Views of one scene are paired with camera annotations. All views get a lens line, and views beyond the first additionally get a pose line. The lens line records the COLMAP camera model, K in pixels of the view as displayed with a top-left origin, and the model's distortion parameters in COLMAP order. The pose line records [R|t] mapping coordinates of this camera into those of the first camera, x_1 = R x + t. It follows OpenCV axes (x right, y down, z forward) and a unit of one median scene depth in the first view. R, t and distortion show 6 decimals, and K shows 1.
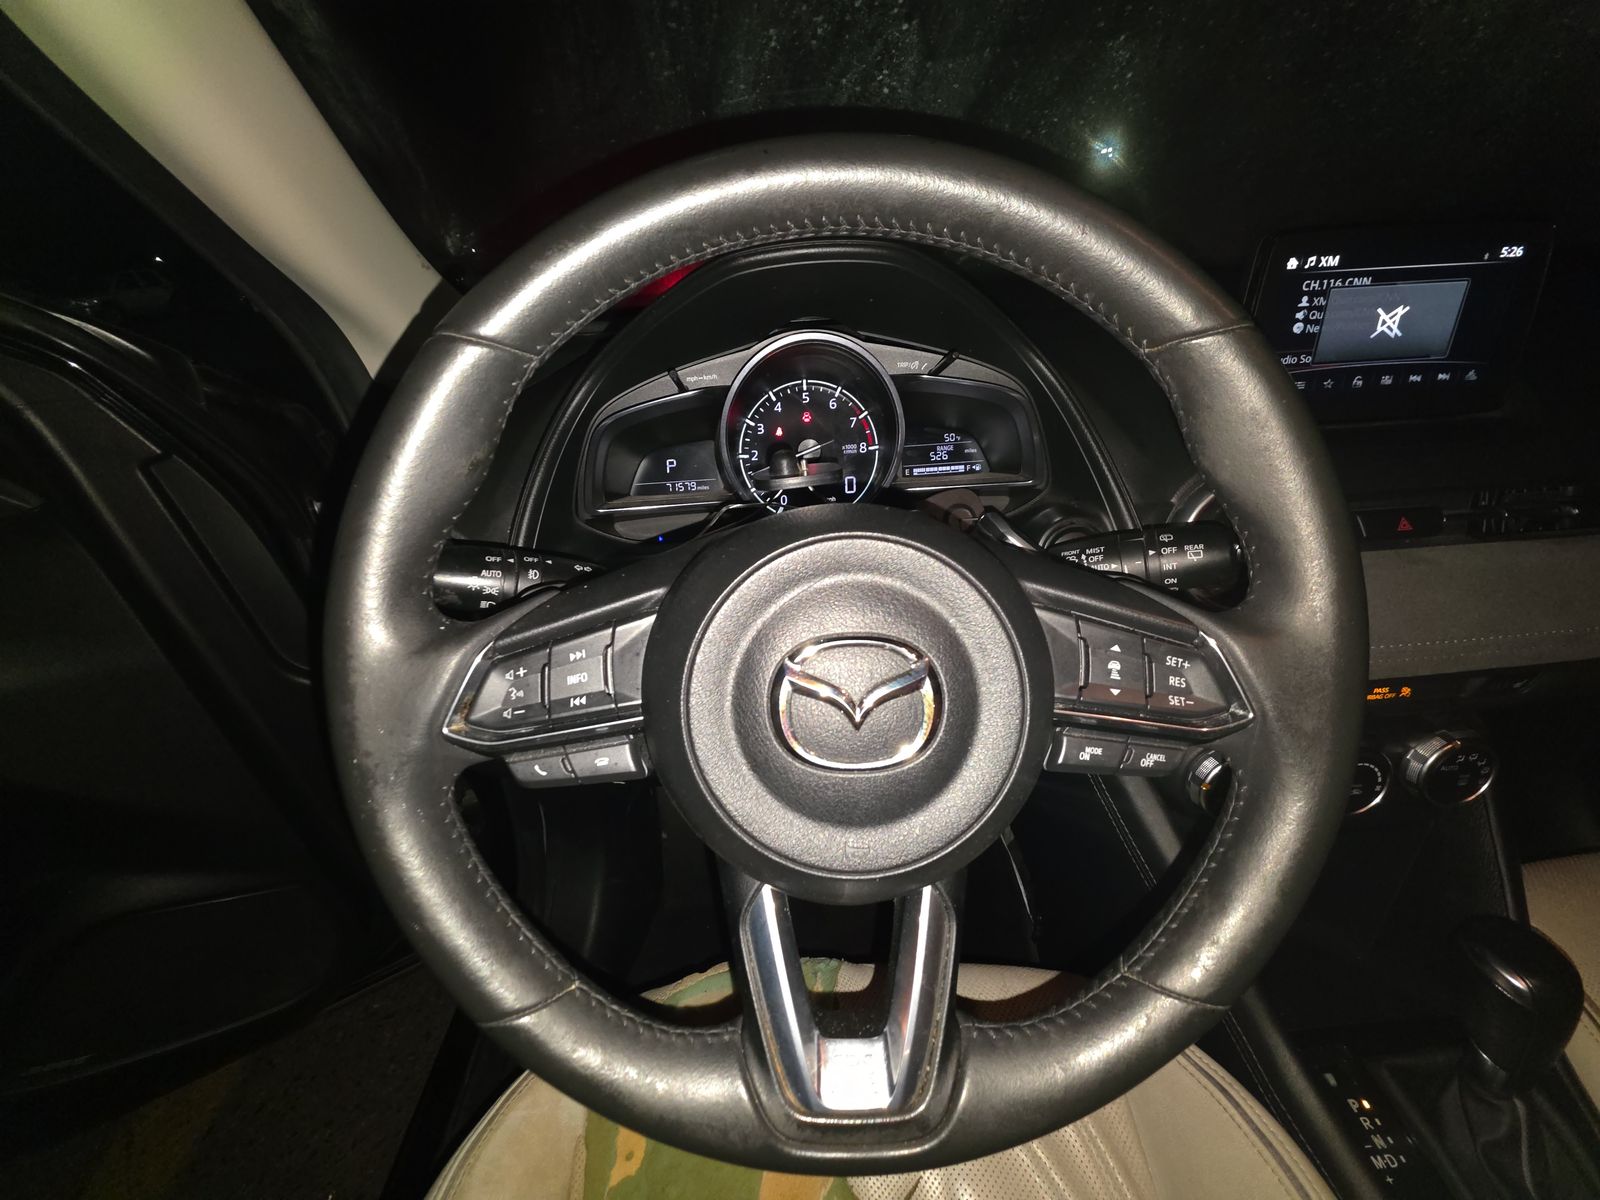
lens RADIAL K [[641.3, 0, 794.6], [0, 641.3, 593.1], [0, 0, 1]] dist [-0.003707, -0.005294]
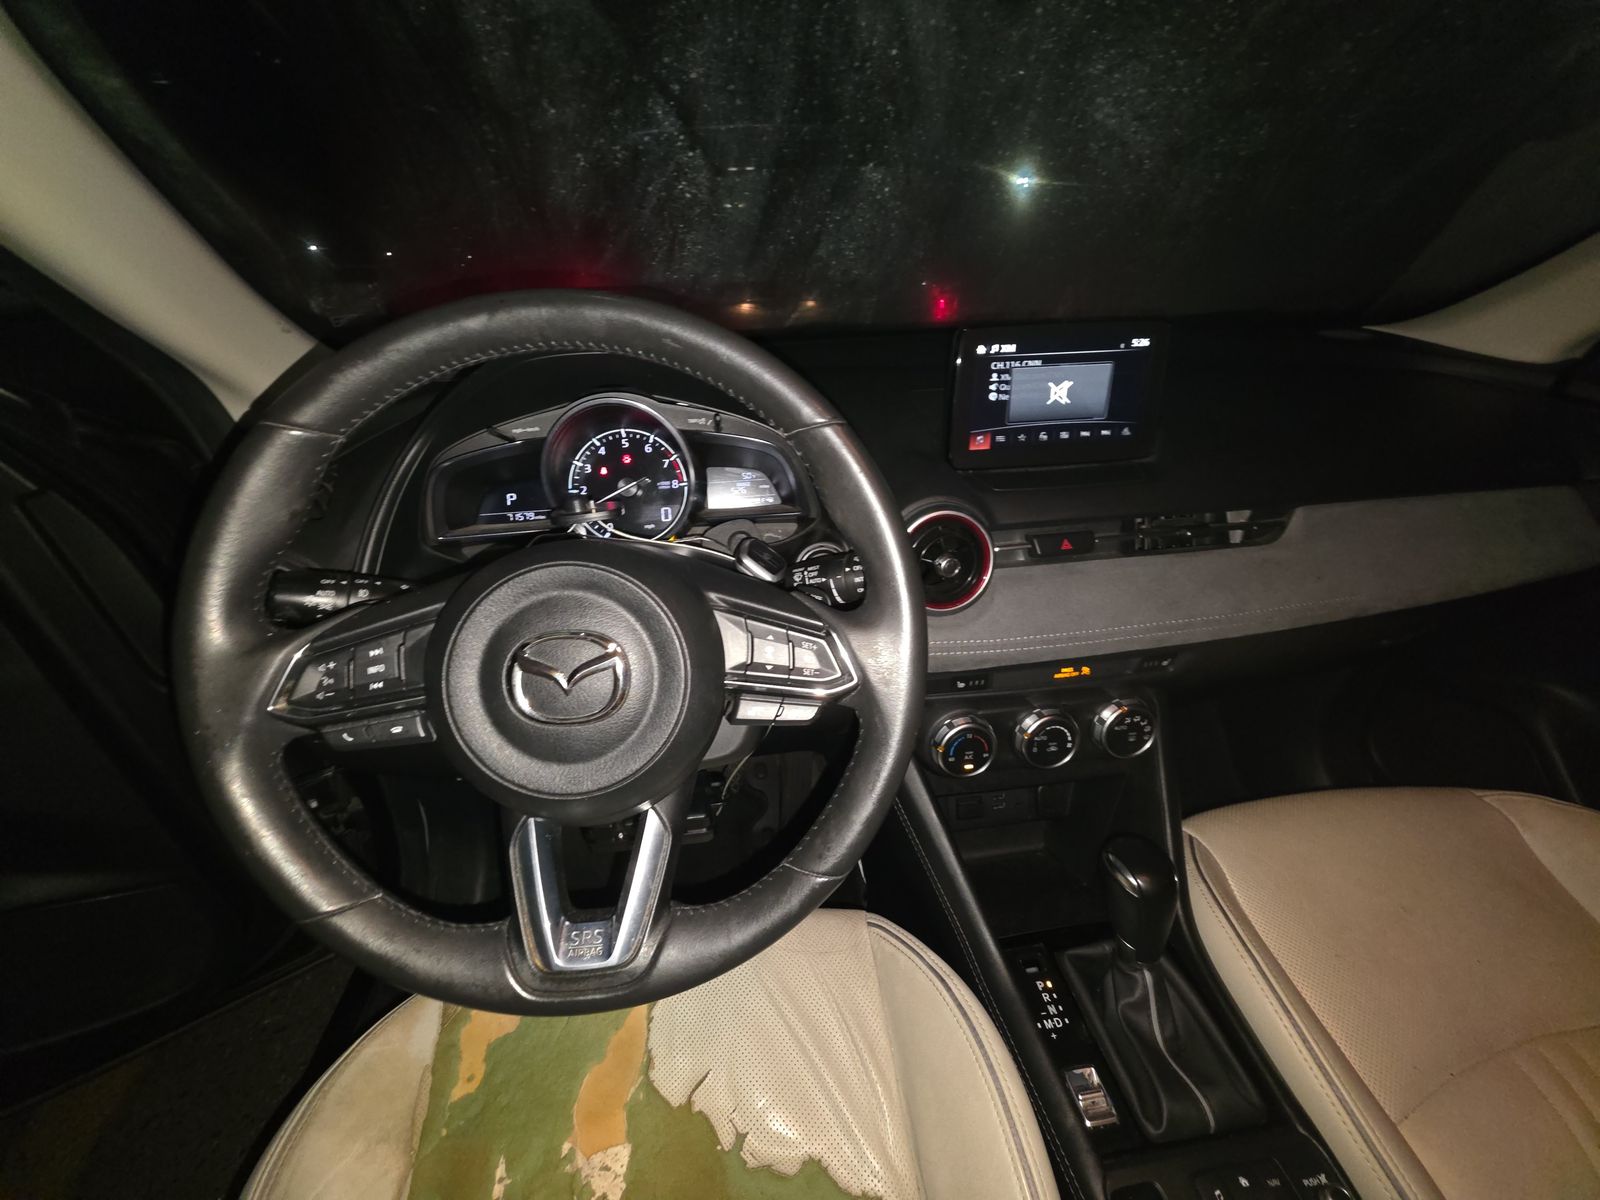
lens RADIAL K [[641.3, 0, 804.3], [0, 641.3, 592.9], [0, 0, 1]] dist [-0.003707, -0.005294]
pose [[0.994265, -0.016623, 0.105646, 0.257629], [0.018486, 0.999690, -0.016685, 0.005995], [-0.105336, 0.018542, 0.994264, -0.276042]]
